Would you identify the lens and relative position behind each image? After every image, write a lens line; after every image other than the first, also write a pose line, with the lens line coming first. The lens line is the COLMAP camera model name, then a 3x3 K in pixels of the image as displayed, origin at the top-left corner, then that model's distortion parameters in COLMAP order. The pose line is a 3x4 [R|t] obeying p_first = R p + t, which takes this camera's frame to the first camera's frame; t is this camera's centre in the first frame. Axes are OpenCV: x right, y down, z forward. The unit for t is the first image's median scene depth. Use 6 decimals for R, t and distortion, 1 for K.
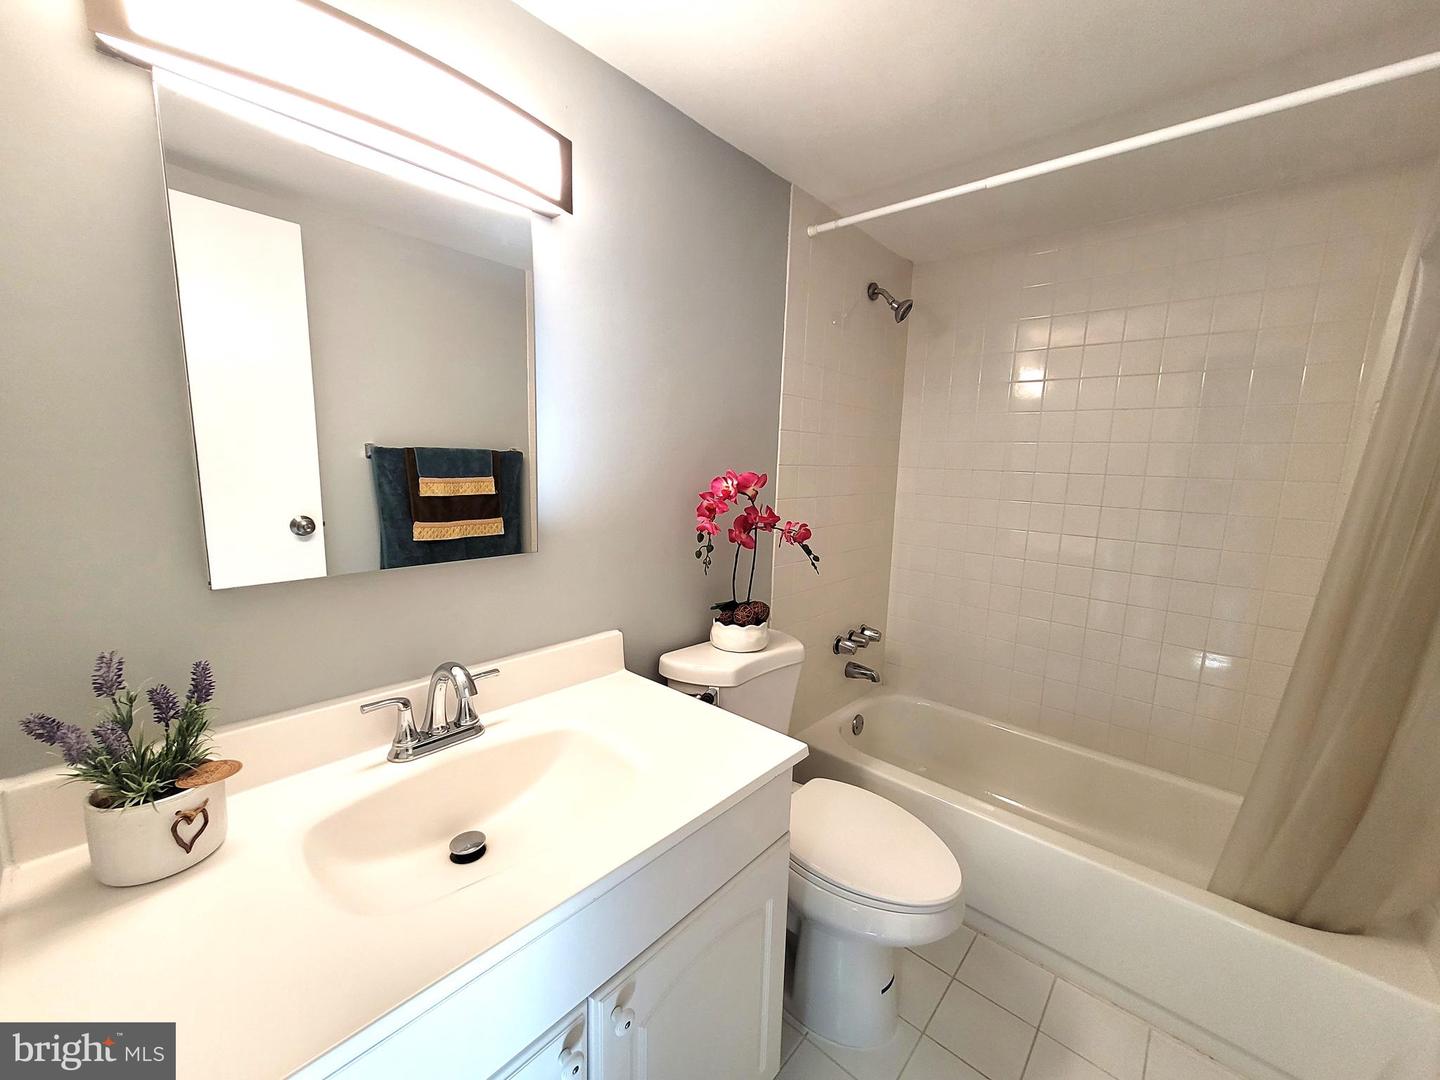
lens RADIAL K [[572.1, 0, 713.0], [0, 572.1, 548.9], [0, 0, 1]] dist [0.004236, 0.001893]
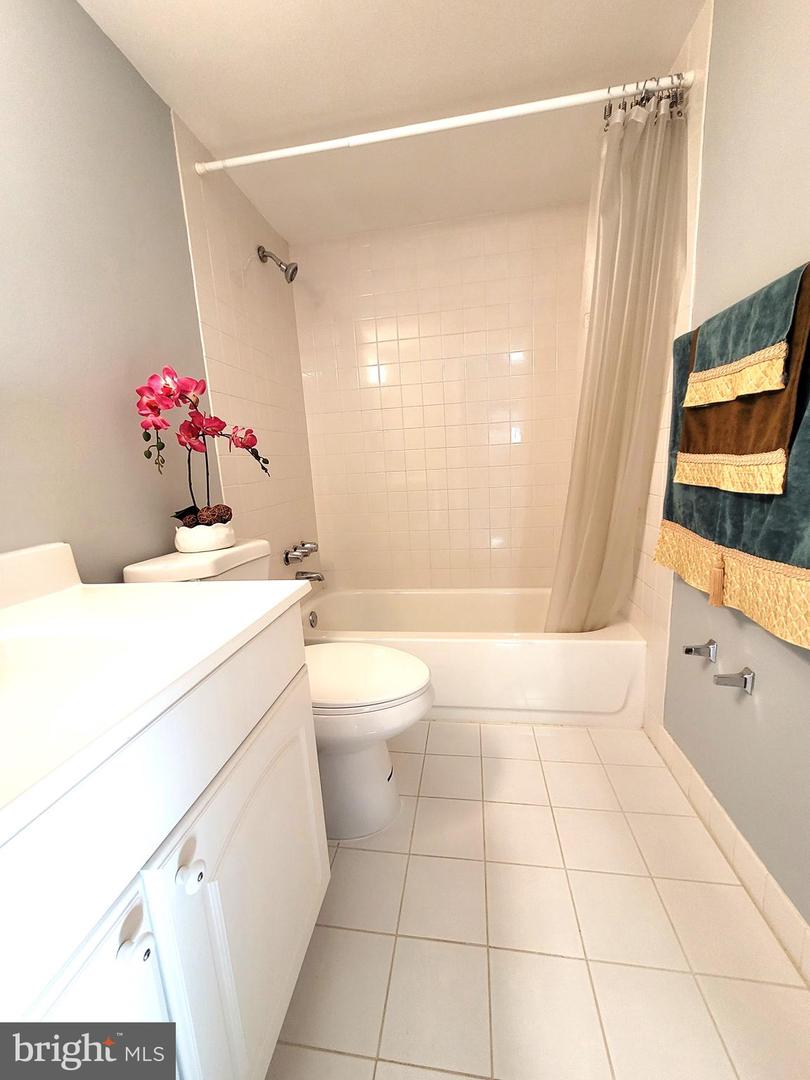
lens RADIAL K [[429.1, 0, 398.5], [0, 429.1, 550.3], [0, 0, 1]] dist [0.004236, 0.001893]
pose [[0.835782, -0.177515, 0.519574, -0.074565], [0.166161, 0.983696, 0.068799, 0.181722], [-0.523315, 0.028832, 0.851651, 0.148693]]
